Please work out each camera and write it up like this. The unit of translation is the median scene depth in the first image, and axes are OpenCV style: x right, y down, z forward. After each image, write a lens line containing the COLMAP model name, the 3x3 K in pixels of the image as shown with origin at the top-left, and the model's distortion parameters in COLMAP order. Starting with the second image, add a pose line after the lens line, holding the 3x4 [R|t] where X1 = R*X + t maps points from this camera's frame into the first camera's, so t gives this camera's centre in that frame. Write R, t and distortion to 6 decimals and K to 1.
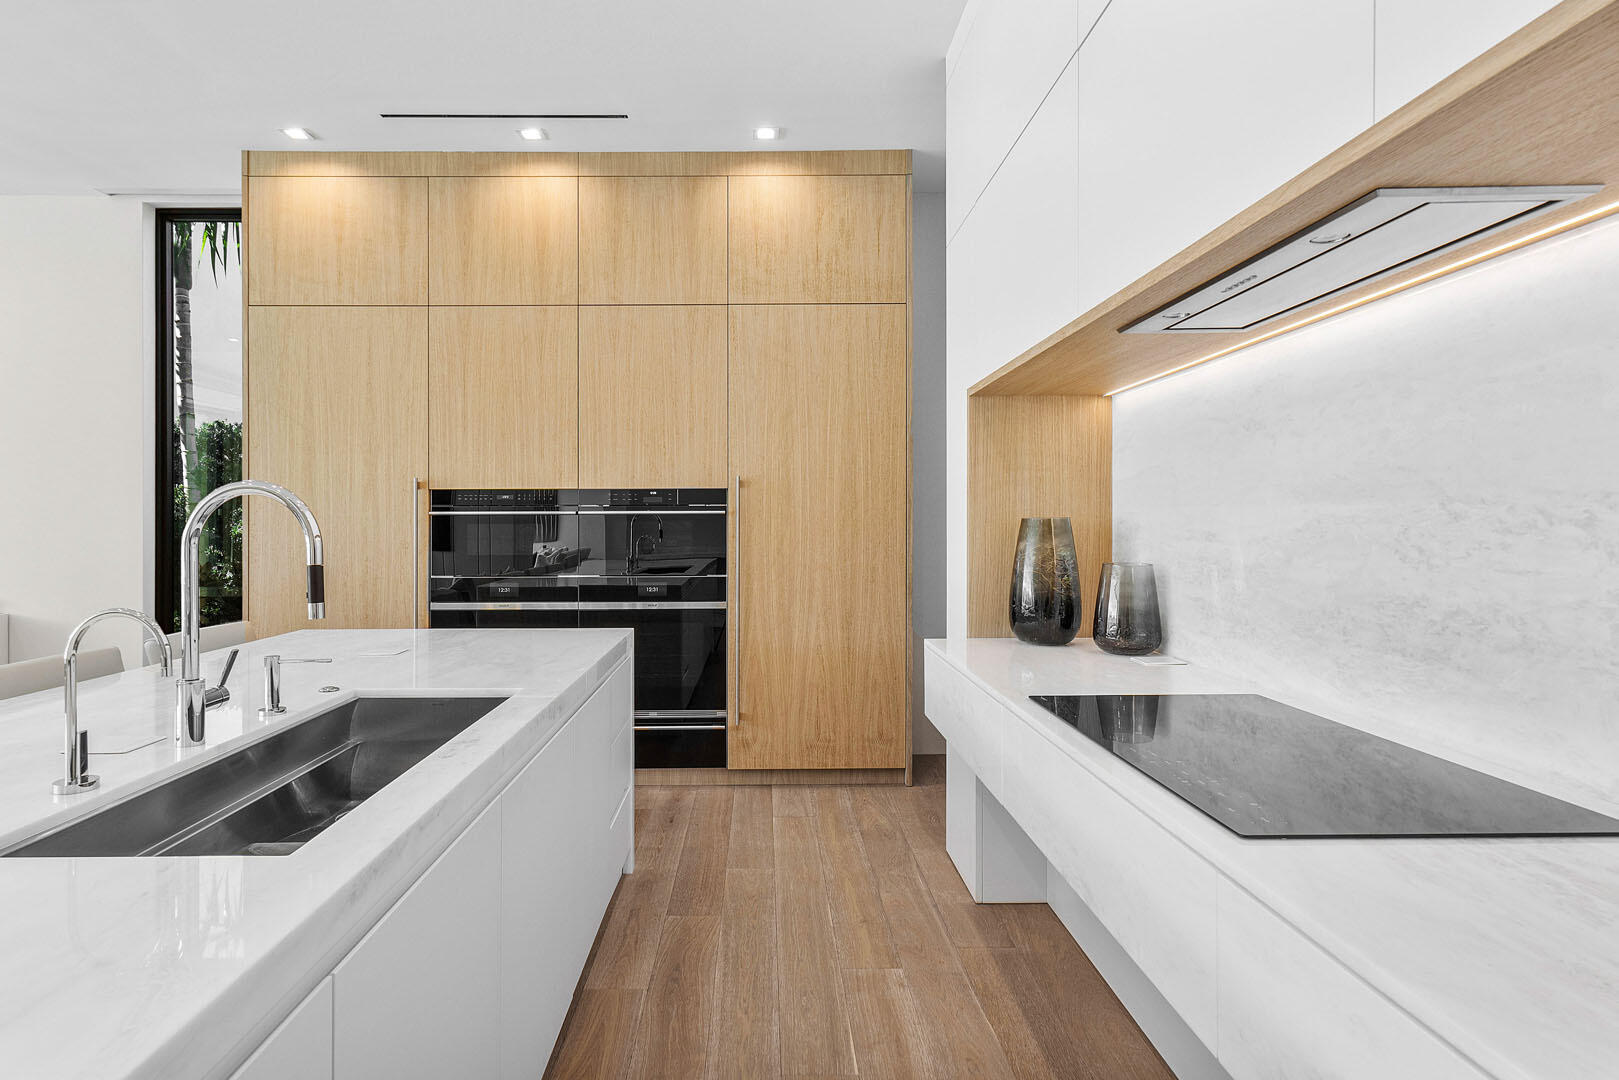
lens RADIAL K [[848.6, 0, 807.0], [0, 848.6, 538.9], [0, 0, 1]] dist [-0.003042, -0.000119]
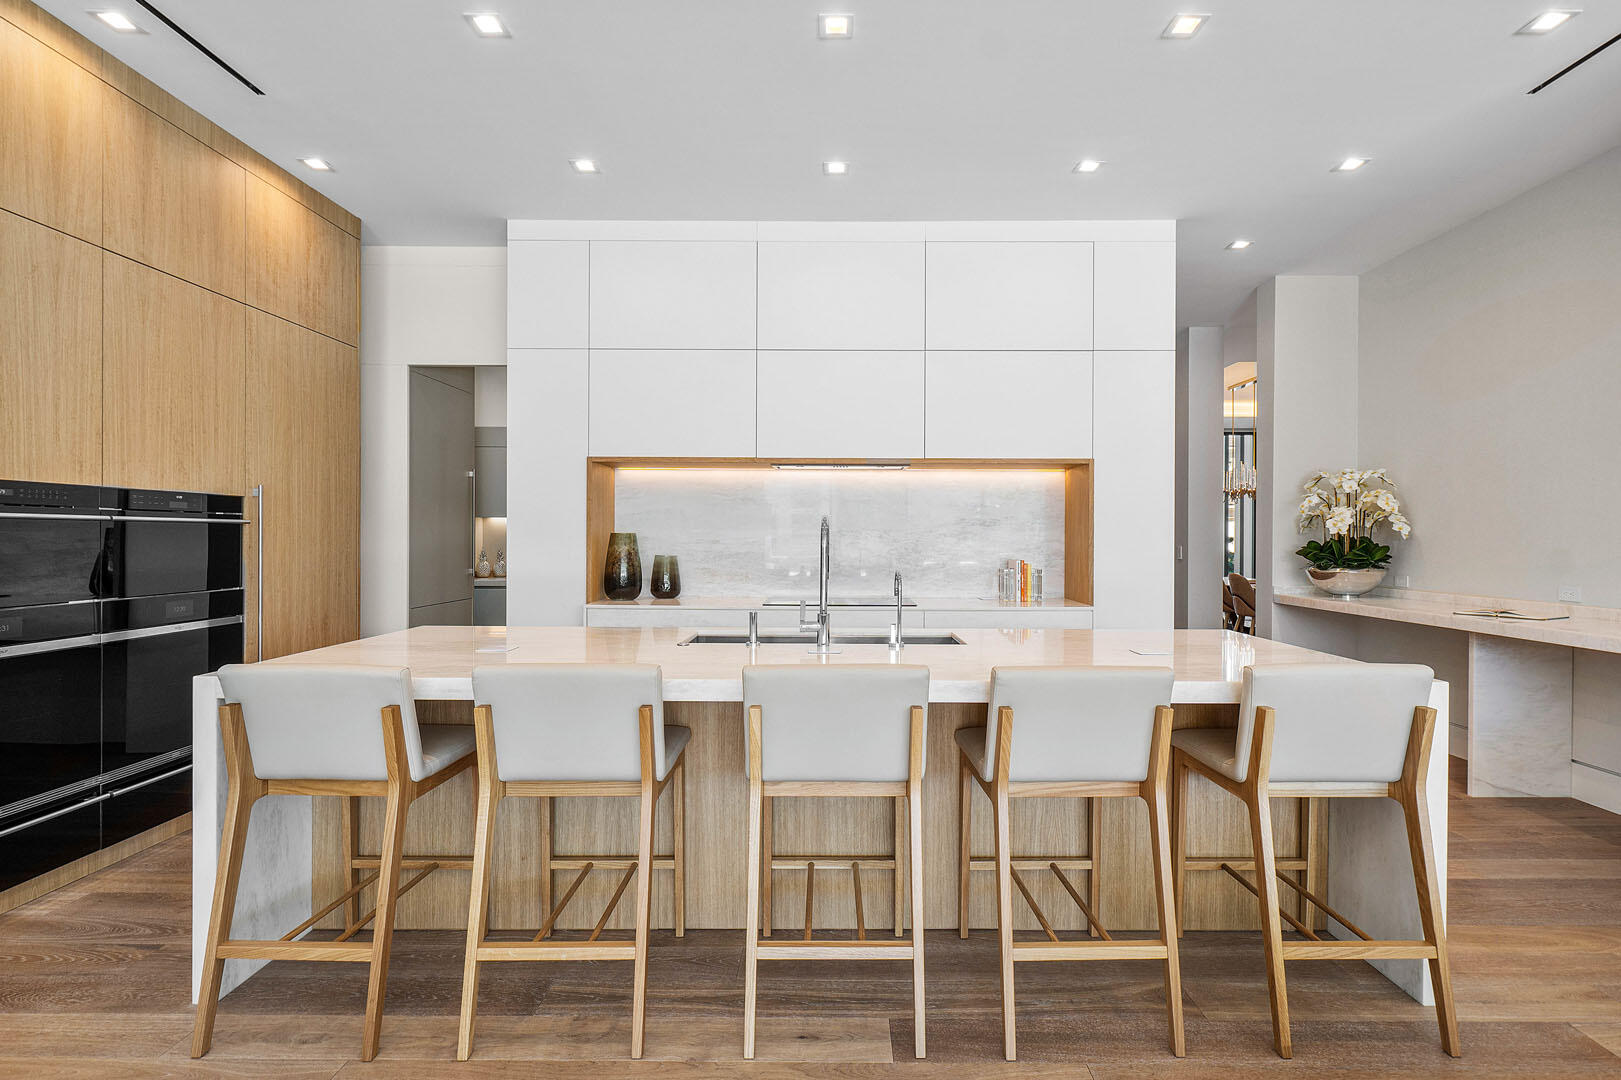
lens RADIAL K [[811.2, 0, 818.9], [0, 811.2, 539.3], [0, 0, 1]] dist [-0.005341, -0.000242]
pose [[0.018671, 0.001544, 0.999824, -0.990844], [-0.004045, 0.999991, -0.001469, -0.012985], [-0.999817, -0.004017, 0.018677, 0.336563]]
